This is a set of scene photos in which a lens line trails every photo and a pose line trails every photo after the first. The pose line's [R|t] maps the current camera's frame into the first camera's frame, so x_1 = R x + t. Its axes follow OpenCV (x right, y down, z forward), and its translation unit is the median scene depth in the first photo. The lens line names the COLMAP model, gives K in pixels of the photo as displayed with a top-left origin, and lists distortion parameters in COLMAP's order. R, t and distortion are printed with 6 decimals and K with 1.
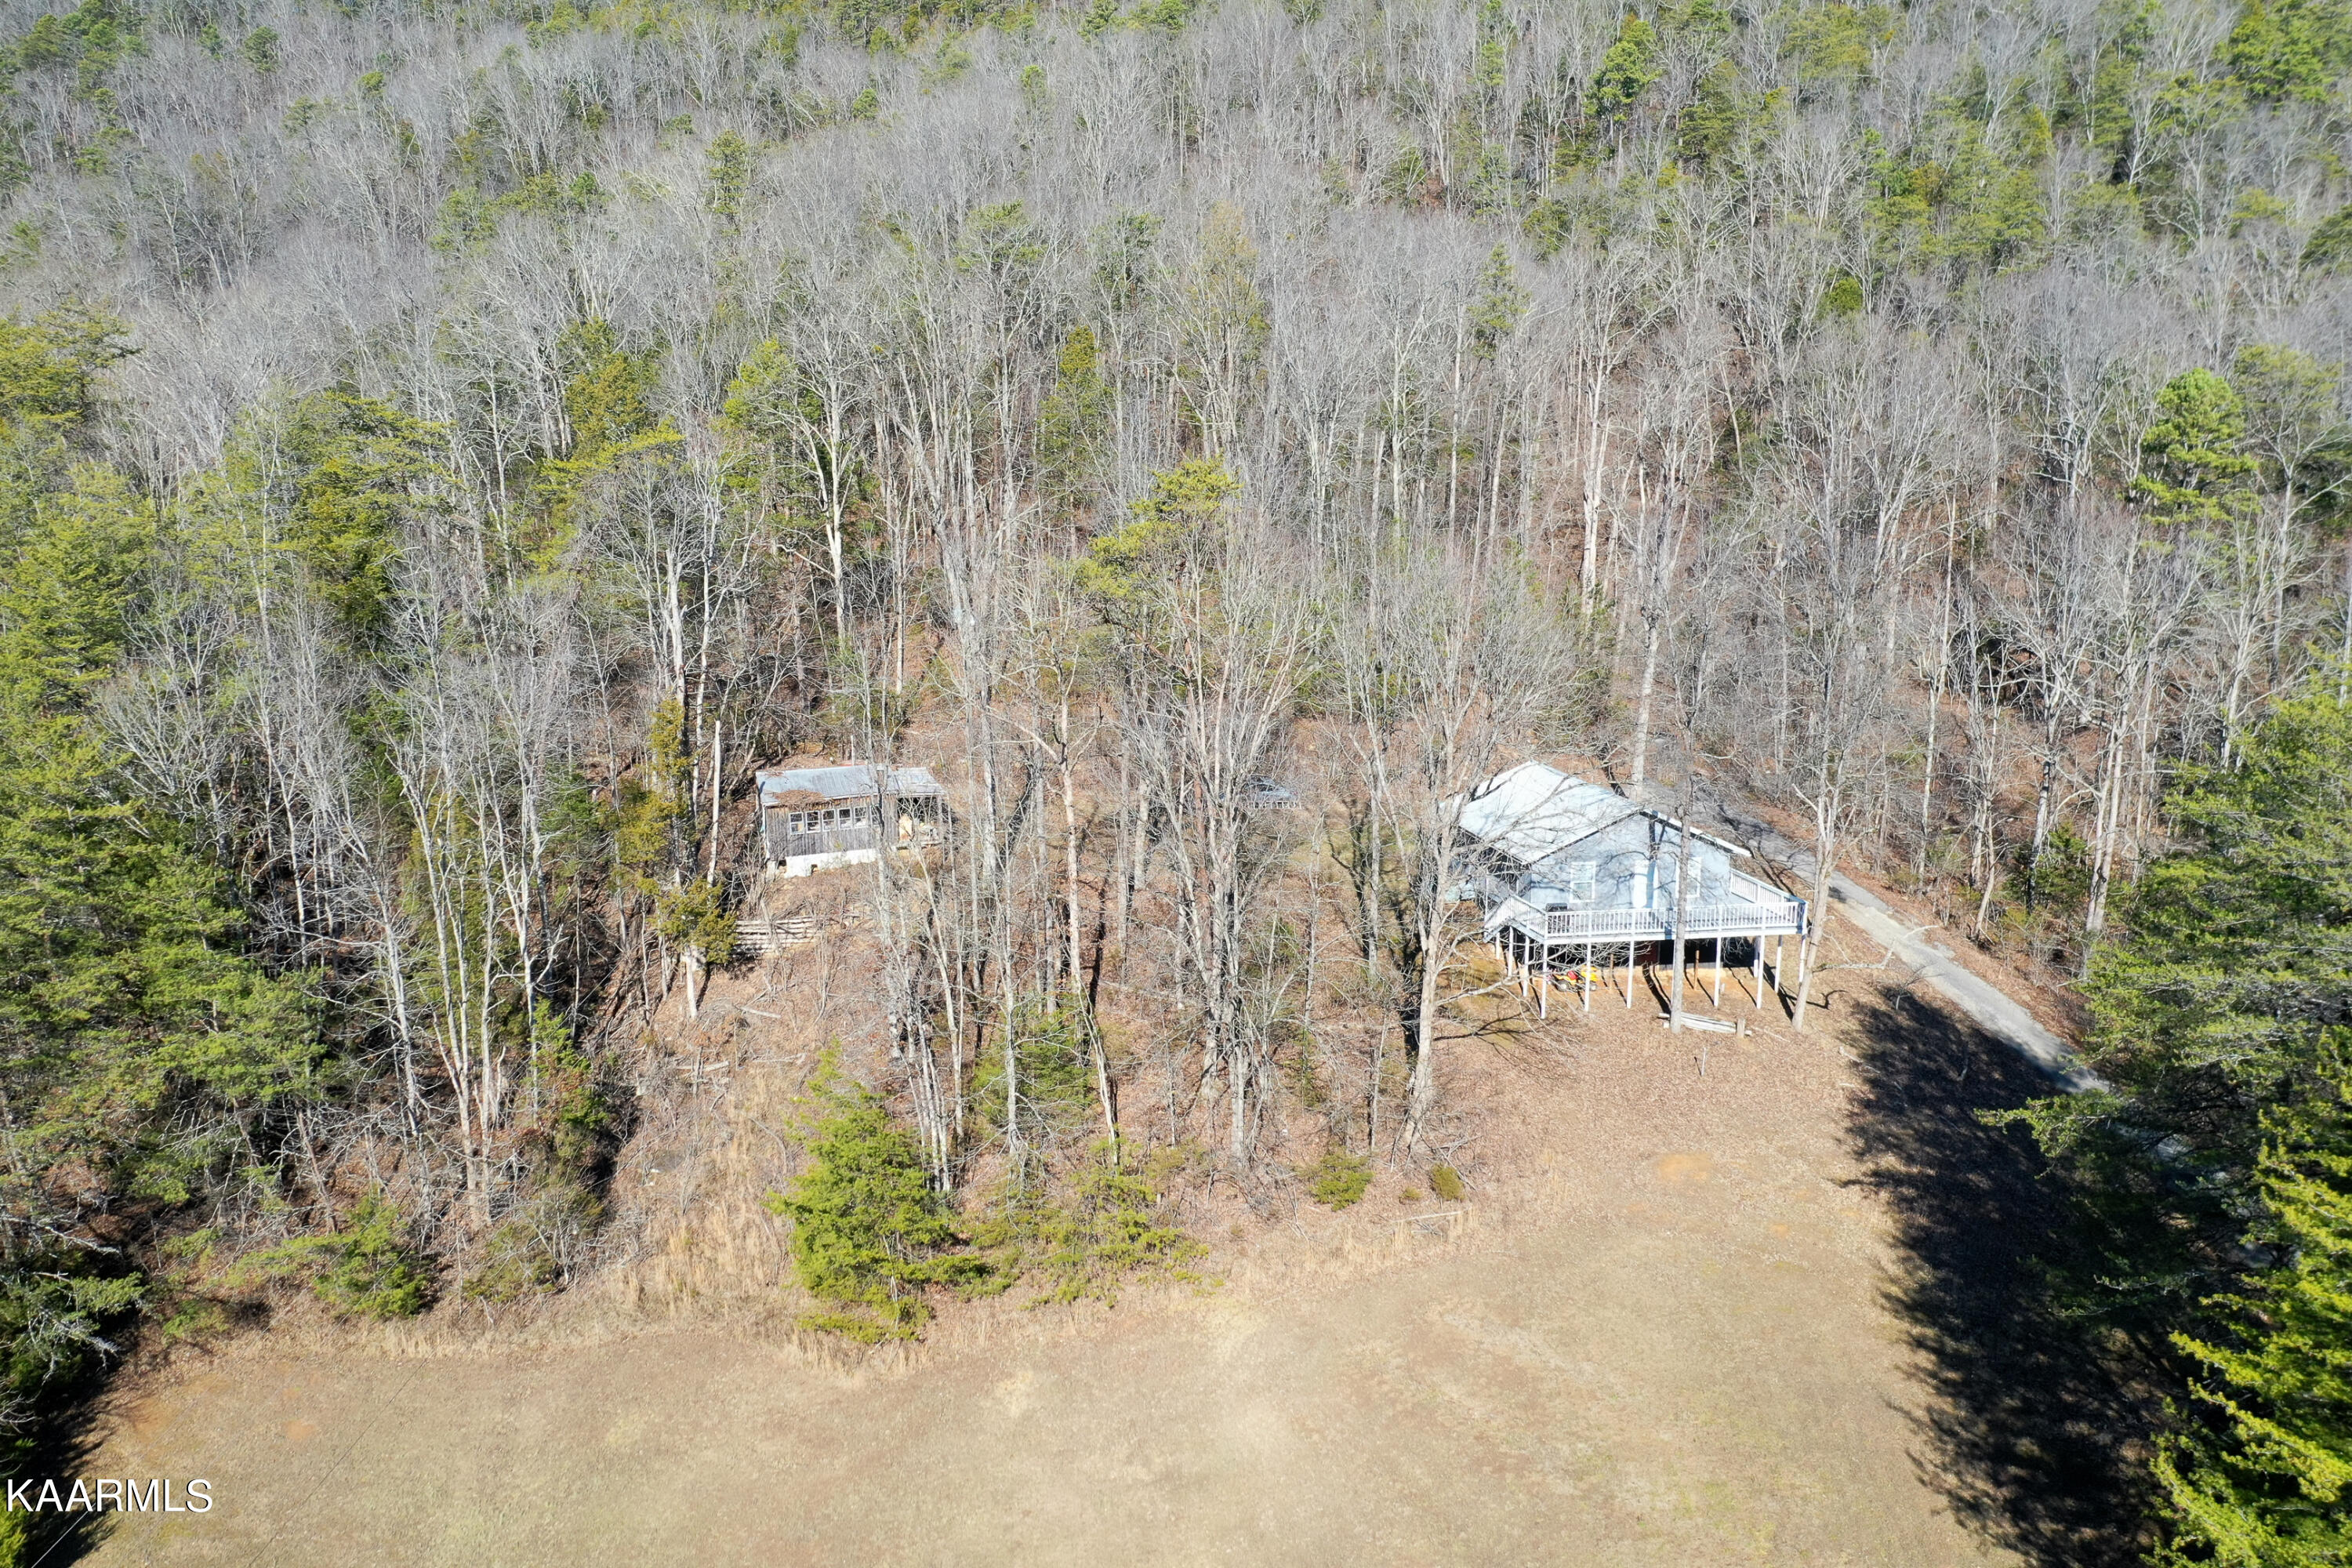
lens RADIAL K [[1856.6, 0, 1170.7], [0, 1856.6, 783.1], [0, 0, 1]] dist [-0.016816, 0.014544]
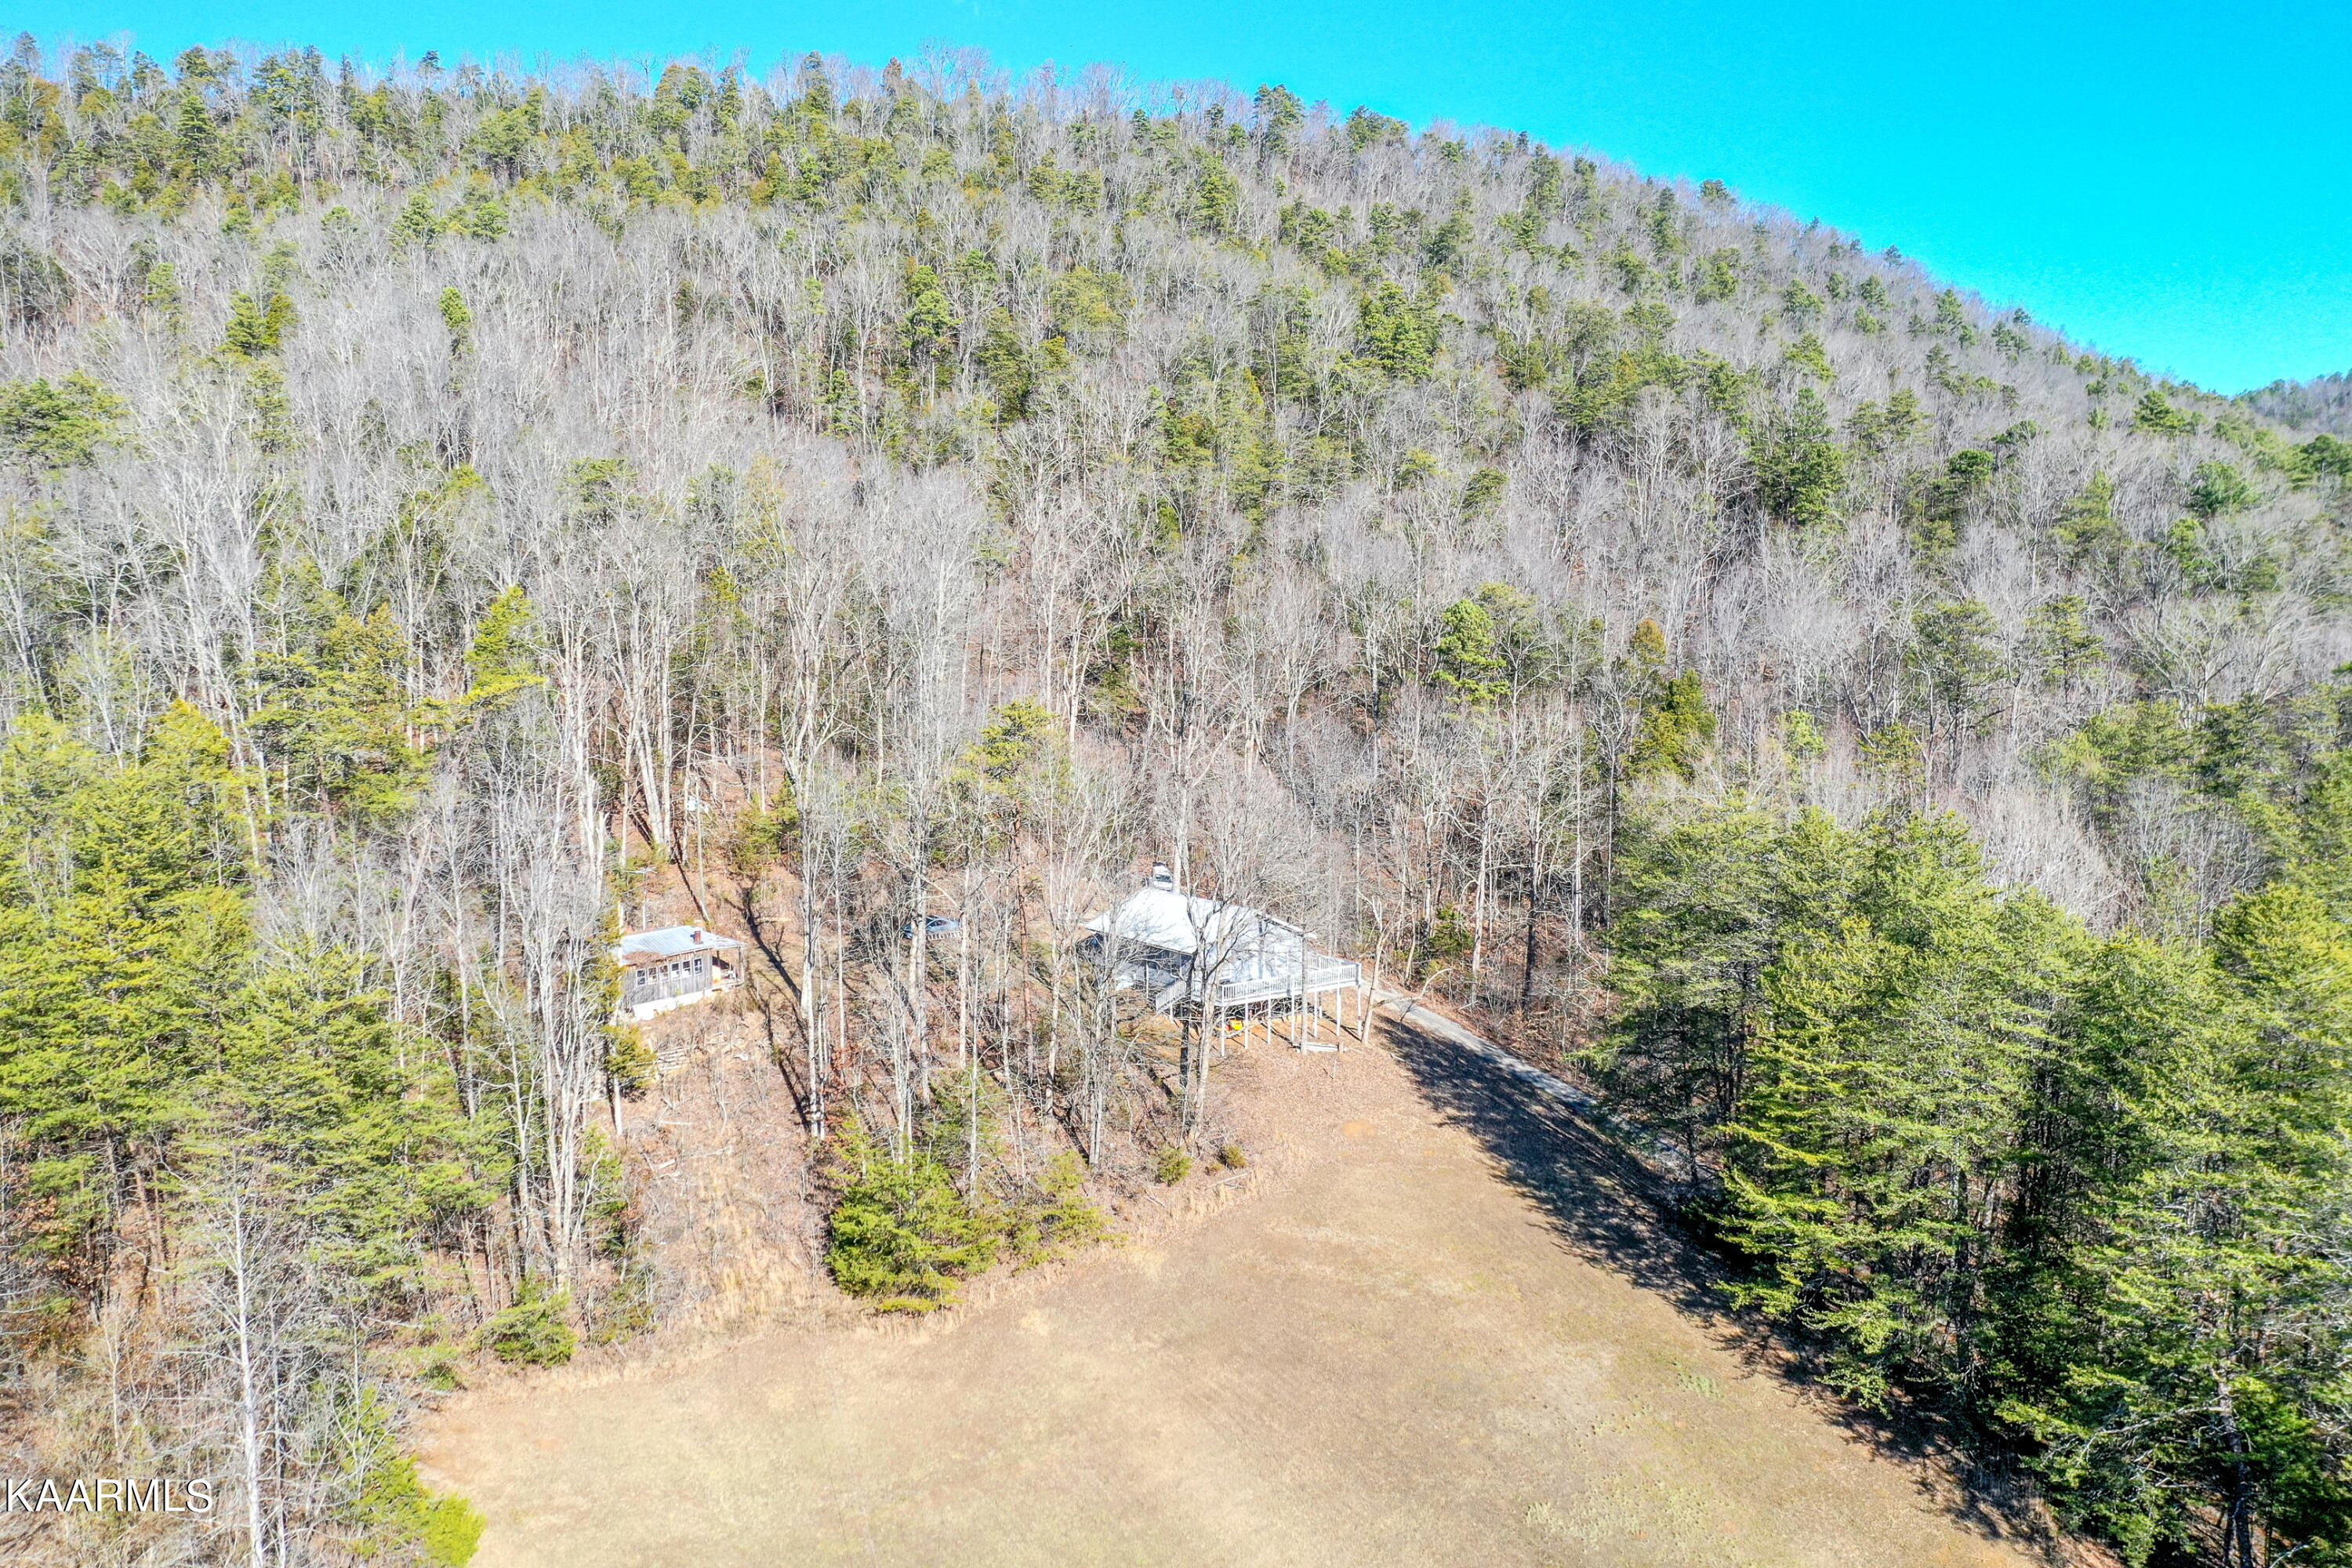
lens RADIAL K [[1856.6, 0, 1180.1], [0, 1856.6, 784.2], [0, 0, 1]] dist [-0.016816, 0.014544]
pose [[0.888513, -0.047249, 0.456413, -0.518529], [0.078447, 0.995682, -0.049639, -0.021176], [-0.452097, 0.079909, 0.888382, -0.351749]]
